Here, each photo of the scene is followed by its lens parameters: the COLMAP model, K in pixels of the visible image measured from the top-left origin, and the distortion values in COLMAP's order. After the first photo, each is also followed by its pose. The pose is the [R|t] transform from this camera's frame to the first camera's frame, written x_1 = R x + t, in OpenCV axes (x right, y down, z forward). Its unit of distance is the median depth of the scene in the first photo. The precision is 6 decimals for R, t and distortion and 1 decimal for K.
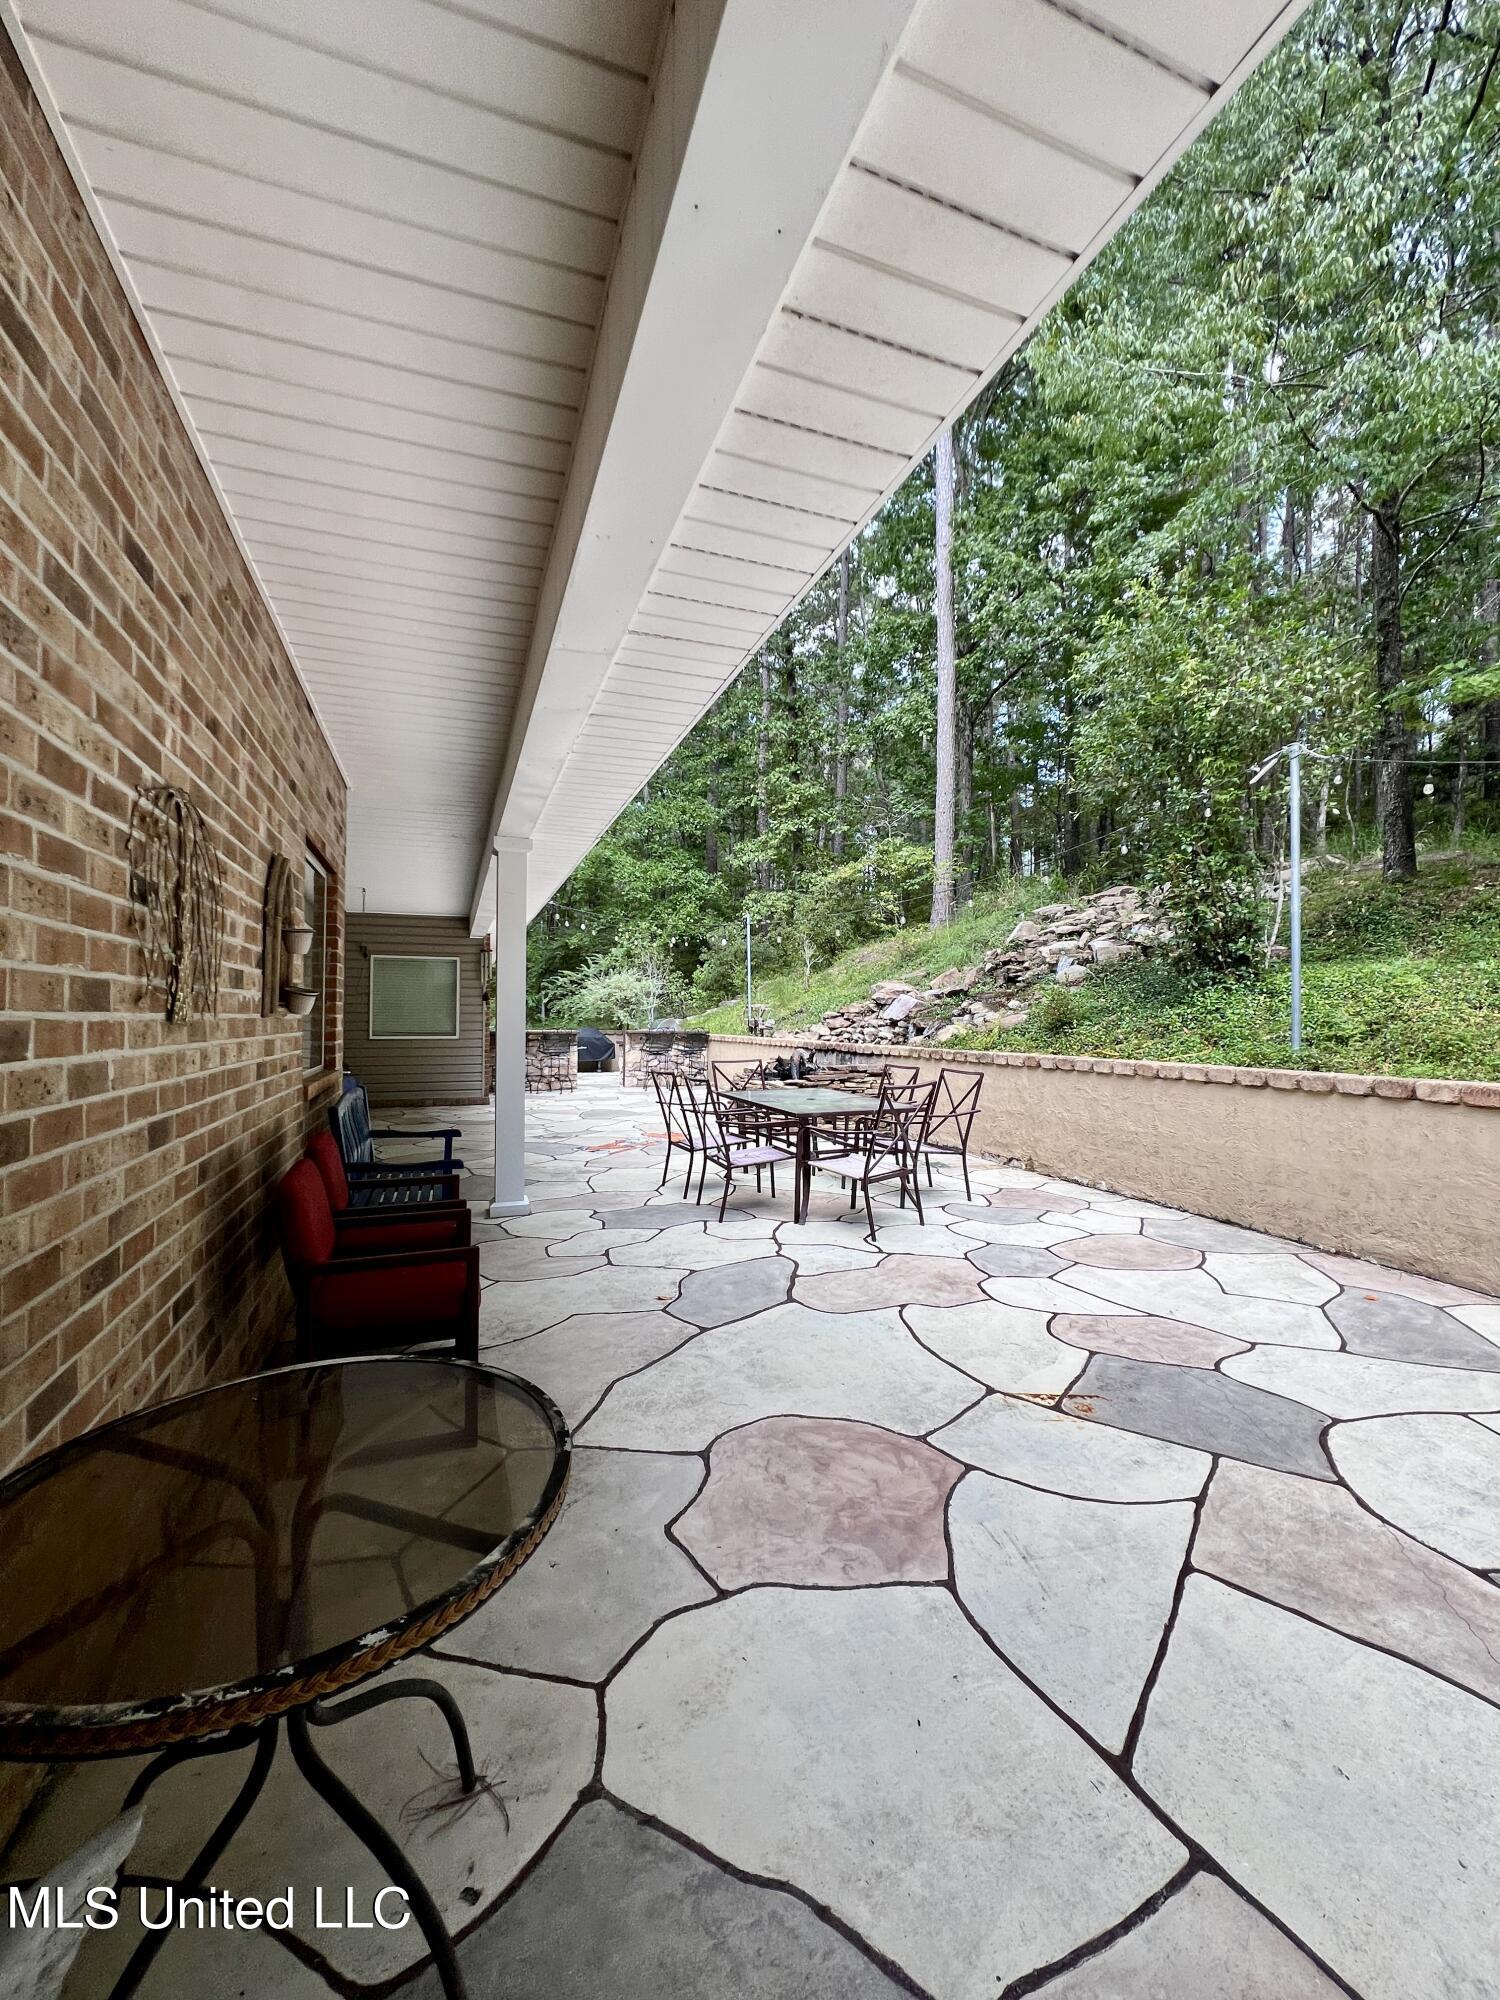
lens RADIAL K [[801.9, 0, 749.4], [0, 801.9, 1002.5], [0, 0, 1]] dist [-0.004373, 0.001583]
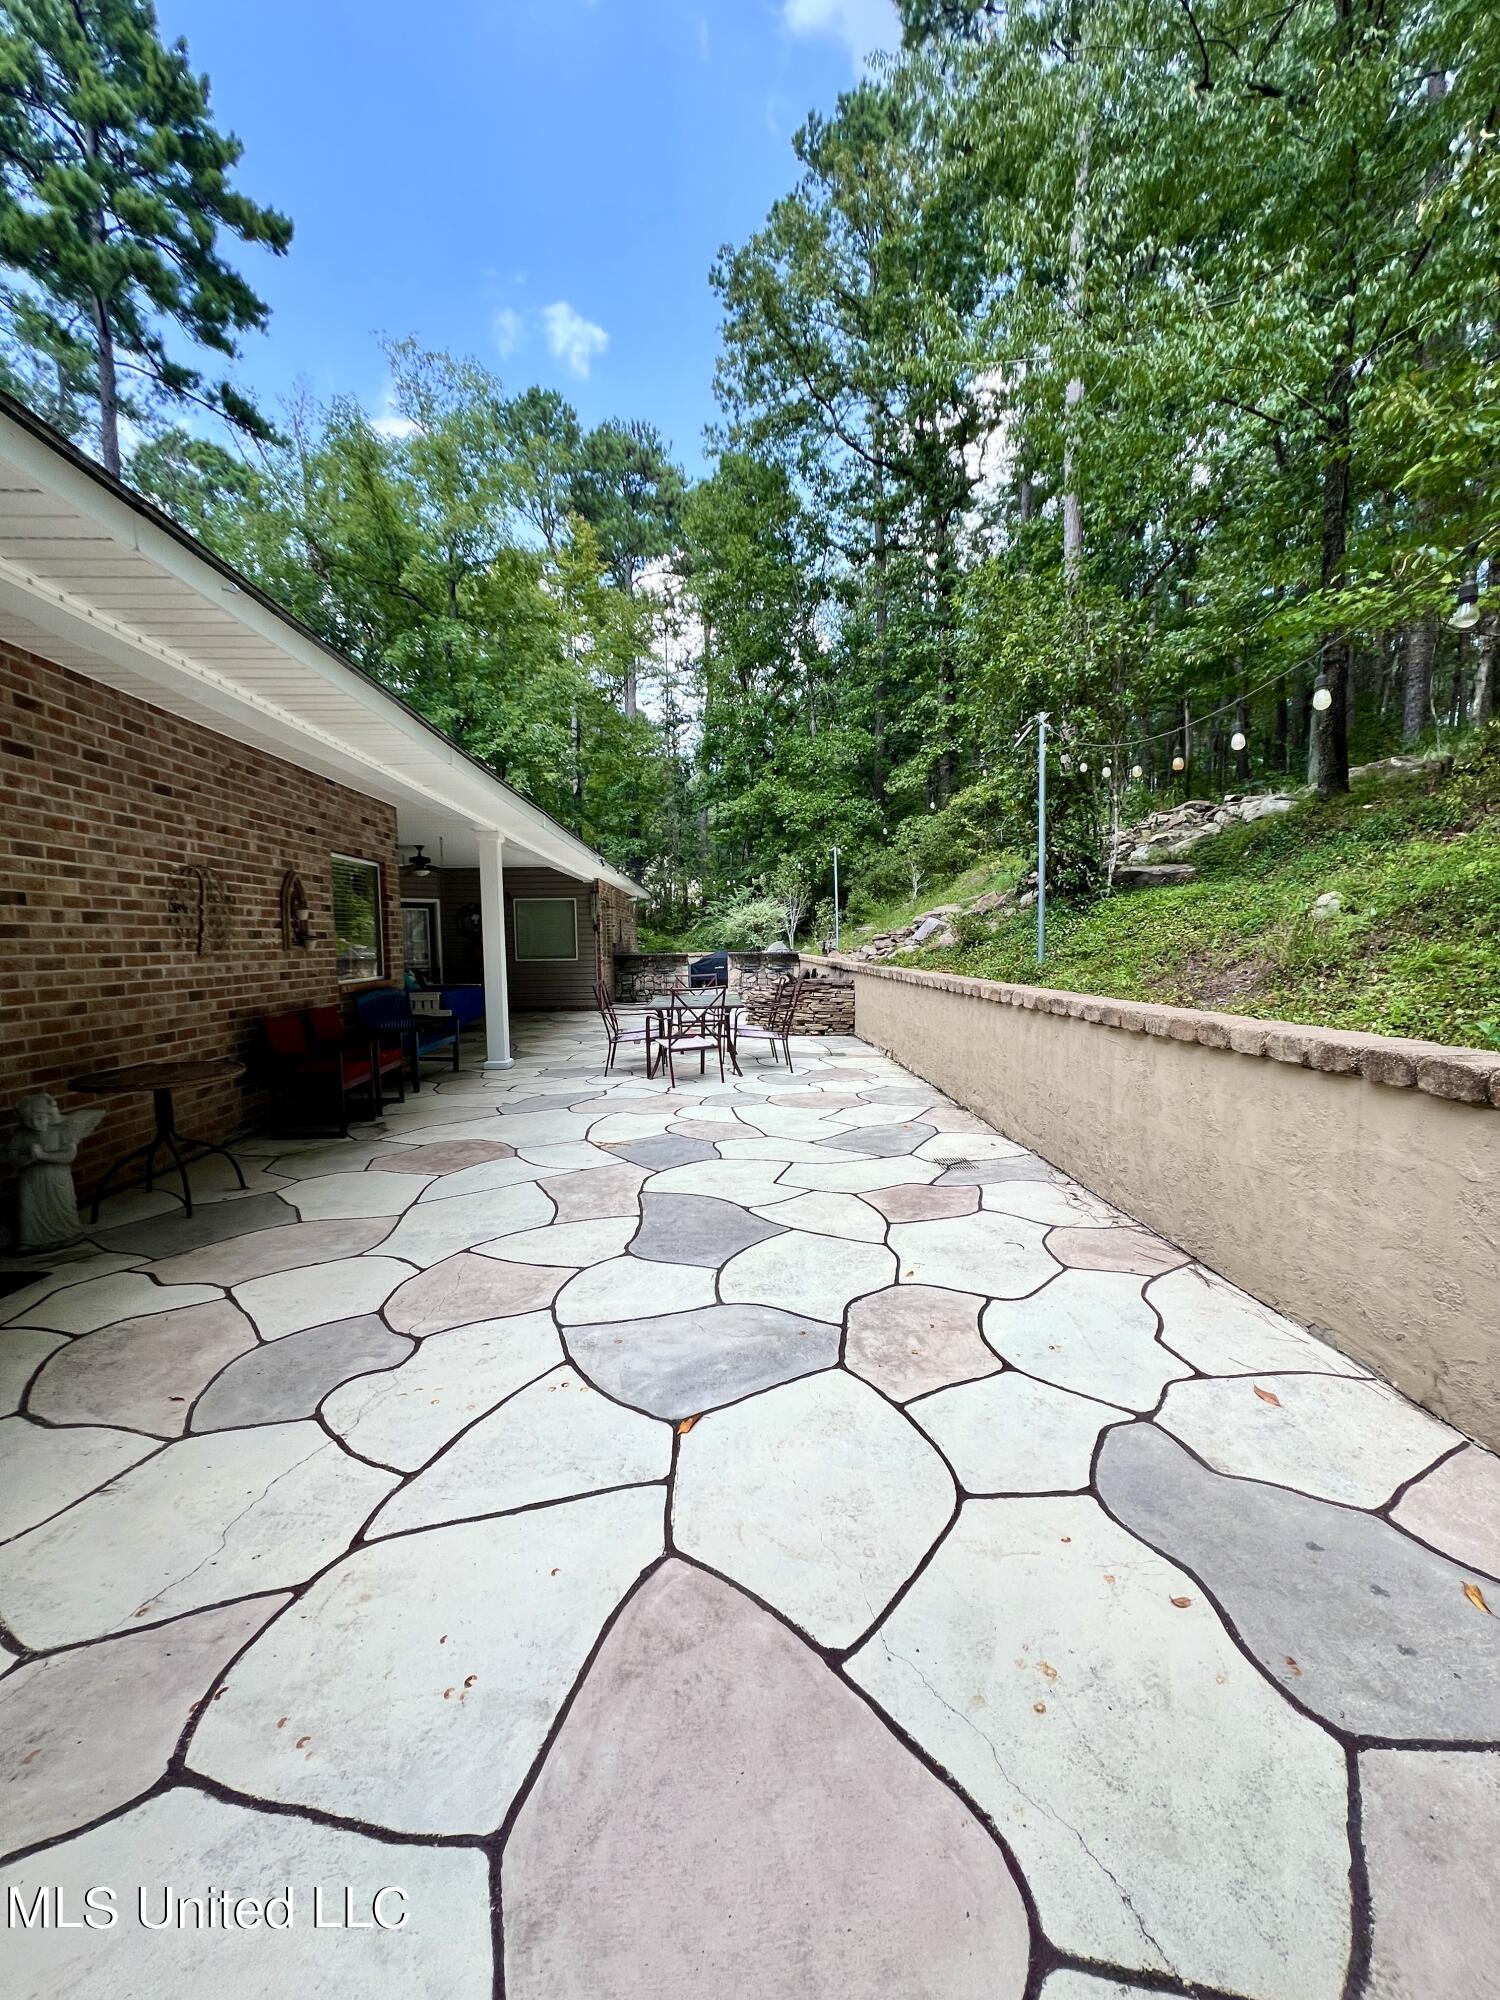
lens RADIAL K [[801.9, 0, 743.6], [0, 801.9, 1003.8], [0, 0, 1]] dist [-0.004373, 0.001583]
pose [[0.949476, 0.007369, -0.313754, 0.245473], [0.024134, 0.995049, 0.096406, -0.003483], [0.312911, -0.099107, 0.944597, -0.129551]]
